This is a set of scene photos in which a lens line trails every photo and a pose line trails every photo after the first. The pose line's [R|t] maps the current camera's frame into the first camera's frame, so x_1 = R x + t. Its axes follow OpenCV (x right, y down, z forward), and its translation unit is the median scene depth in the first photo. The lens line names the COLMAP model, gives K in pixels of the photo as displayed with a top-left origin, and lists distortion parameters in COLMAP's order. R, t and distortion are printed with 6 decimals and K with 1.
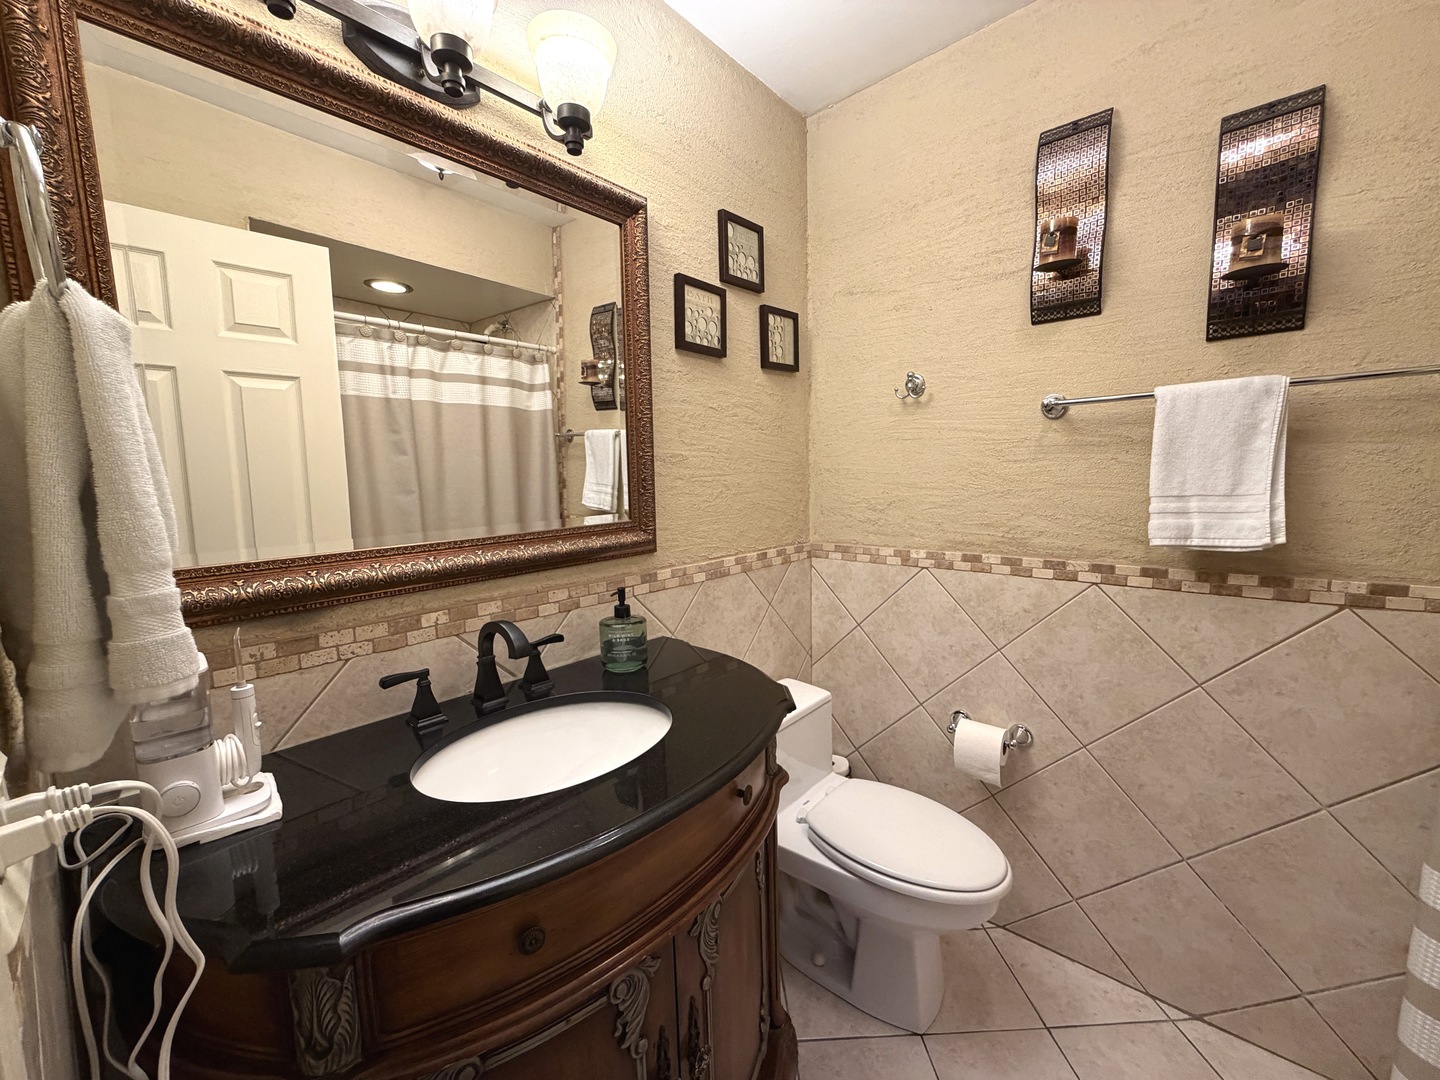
lens RADIAL K [[575.9, 0, 716.5], [0, 575.9, 539.9], [0, 0, 1]] dist [0.000652, 0.000113]
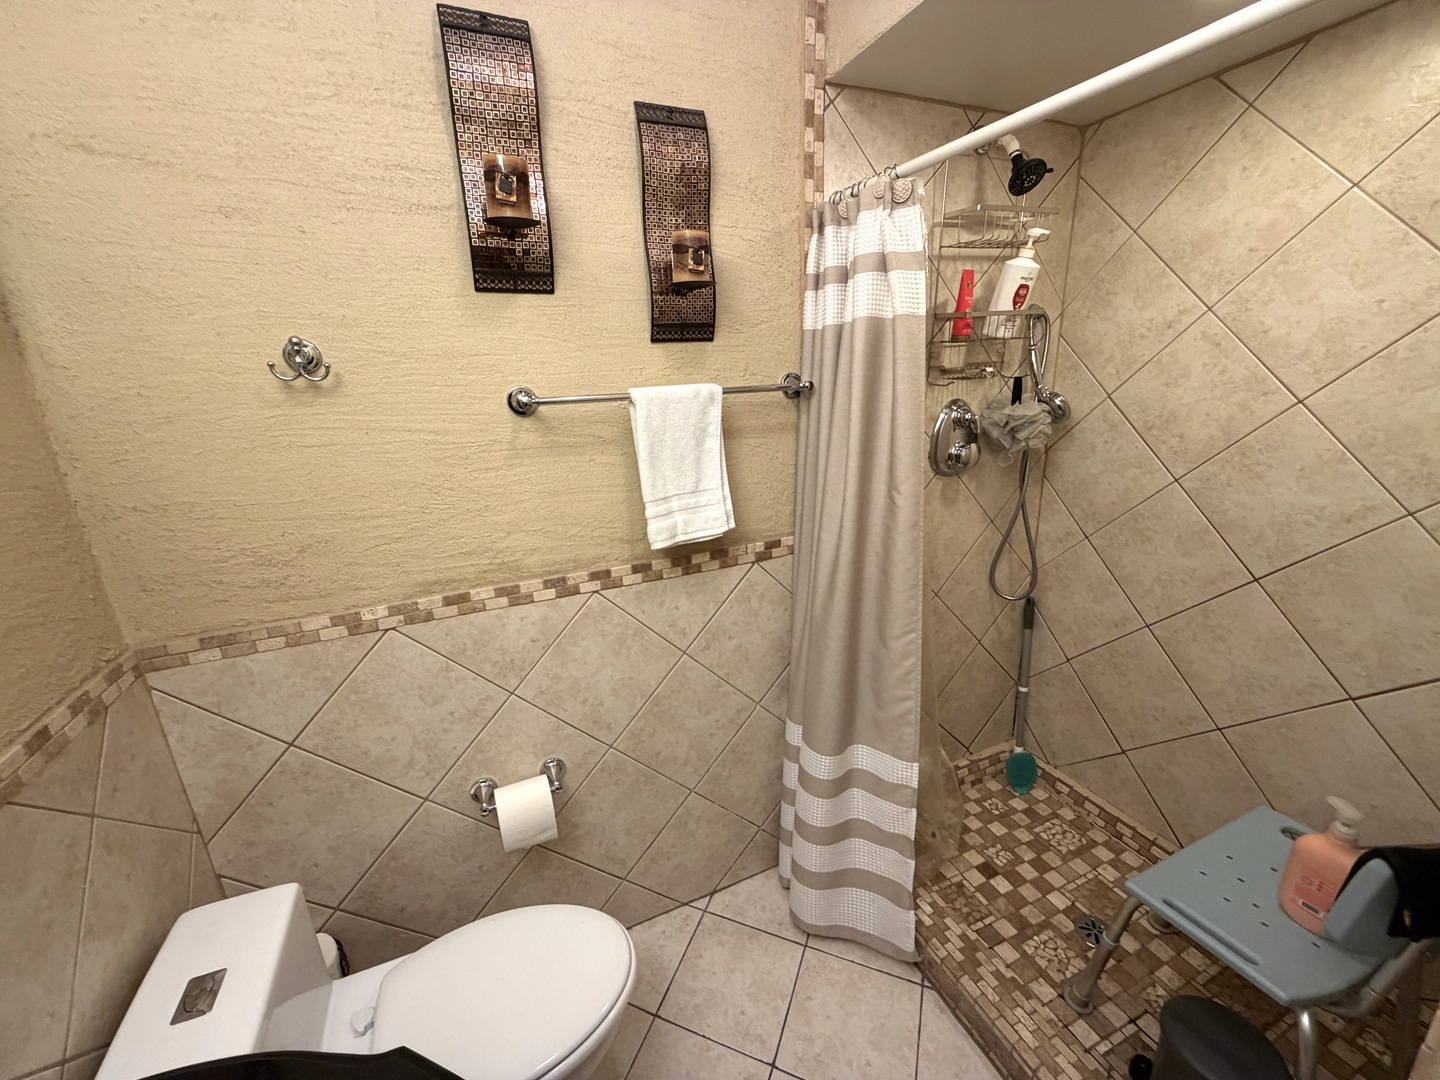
lens RADIAL K [[575.9, 0, 718.1], [0, 575.9, 541.7], [0, 0, 1]] dist [0.000652, 0.000113]
pose [[0.411116, -0.254997, 0.875191, -0.069712], [0.131116, 0.966637, 0.220050, -0.186274], [-0.902104, 0.024285, 0.430834, 0.408650]]
